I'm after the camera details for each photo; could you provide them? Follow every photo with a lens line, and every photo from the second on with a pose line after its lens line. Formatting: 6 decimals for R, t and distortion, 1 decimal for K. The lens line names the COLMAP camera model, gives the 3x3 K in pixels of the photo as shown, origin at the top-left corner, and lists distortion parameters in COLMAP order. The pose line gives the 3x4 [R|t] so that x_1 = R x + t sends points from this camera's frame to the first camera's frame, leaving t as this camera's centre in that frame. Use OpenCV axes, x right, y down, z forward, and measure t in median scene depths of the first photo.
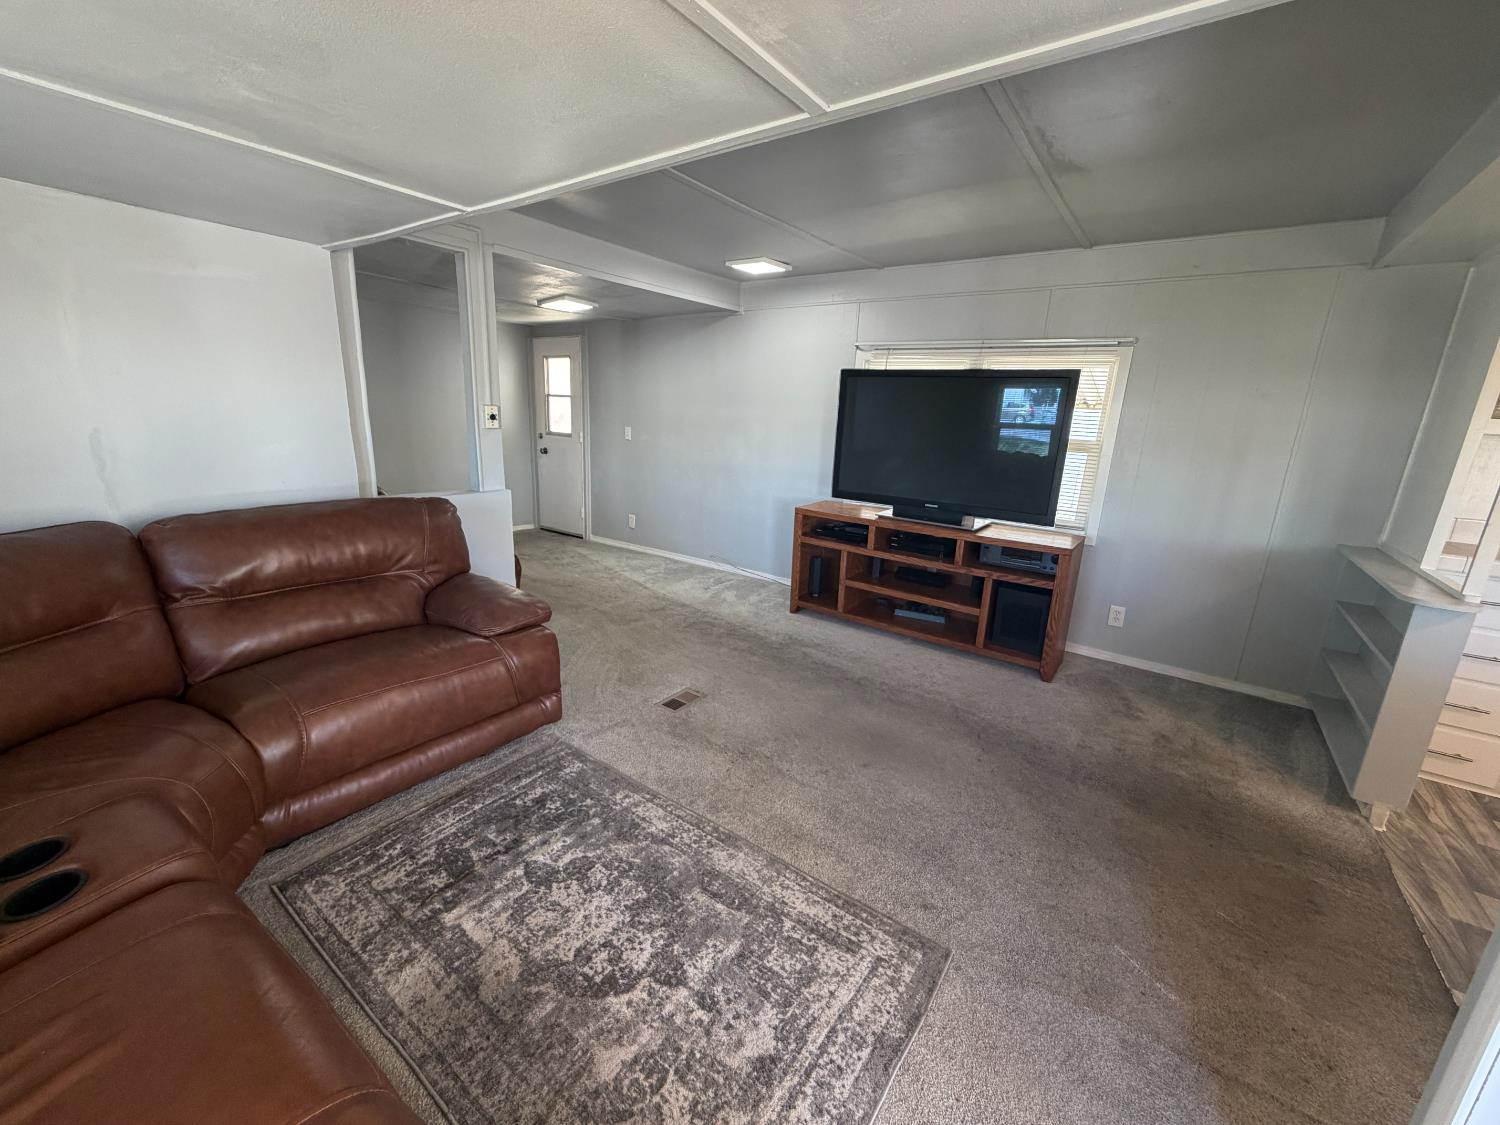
lens RADIAL K [[605.6, 0, 746.9], [0, 605.6, 563.0], [0, 0, 1]] dist [-0.000737, 0.000001]
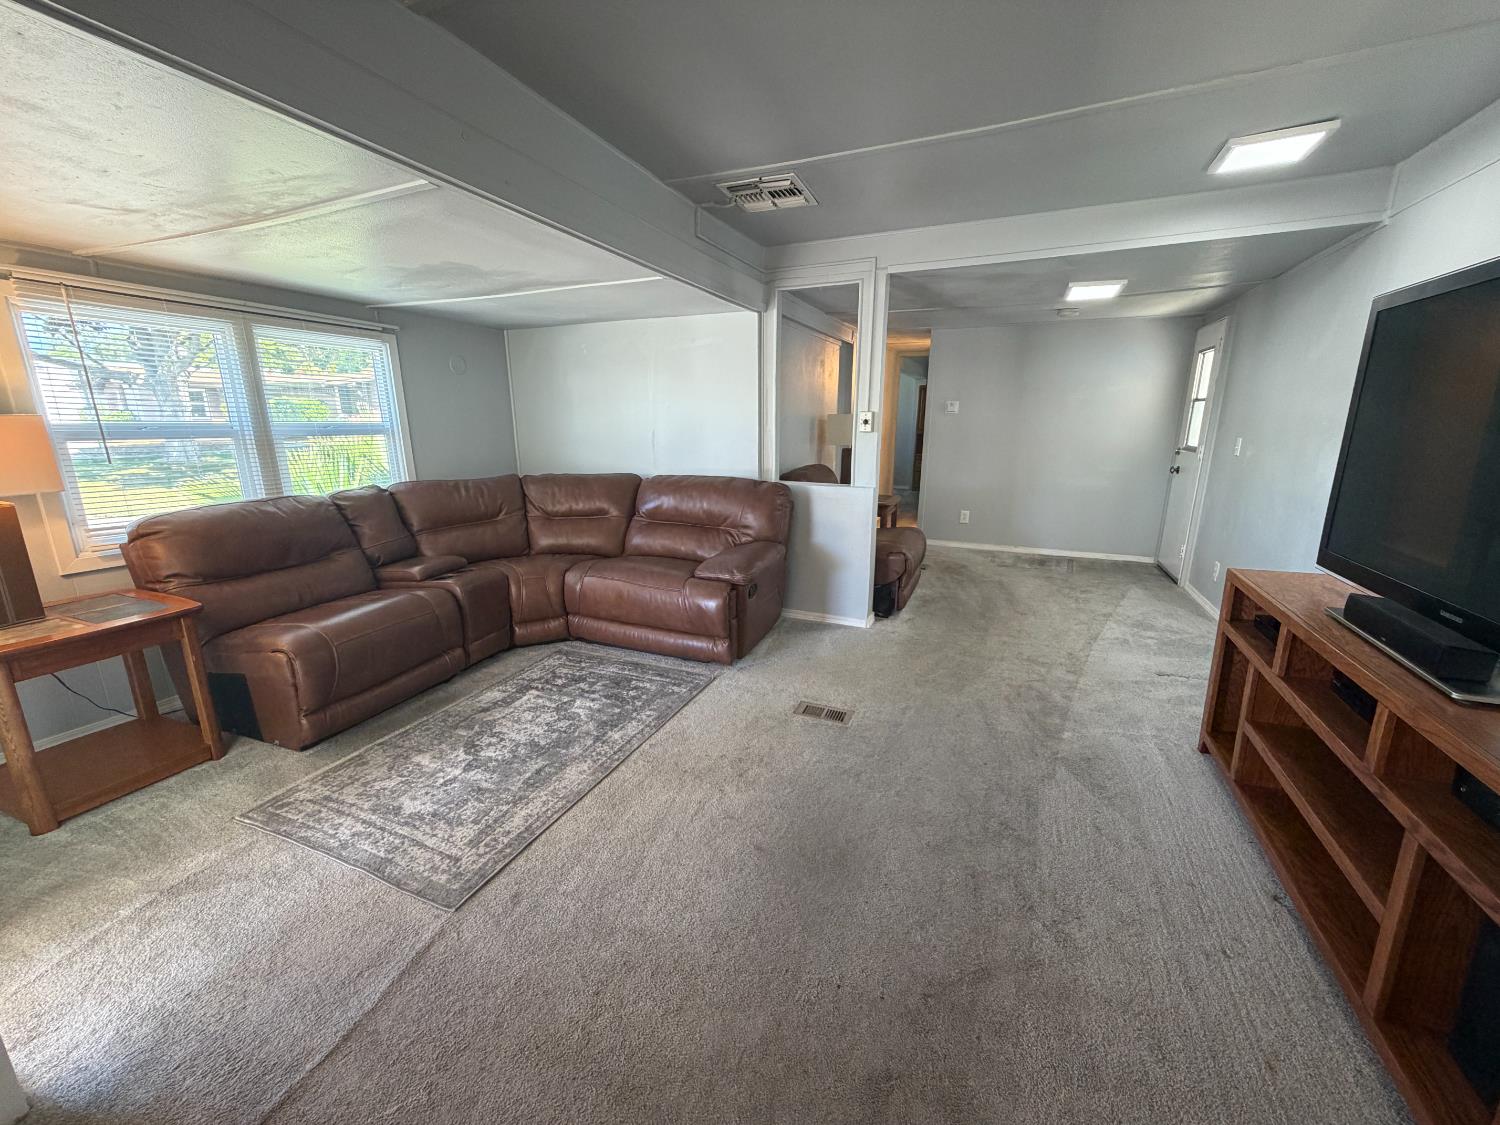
lens RADIAL K [[605.6, 0, 746.9], [0, 605.6, 563.0], [0, 0, 1]] dist [-0.000737, 0.000001]
pose [[0.208941, 0.186185, -0.960041, 1.111941], [-0.228028, 0.963924, 0.137310, -0.152089], [0.950971, 0.190227, 0.243859, 0.936638]]
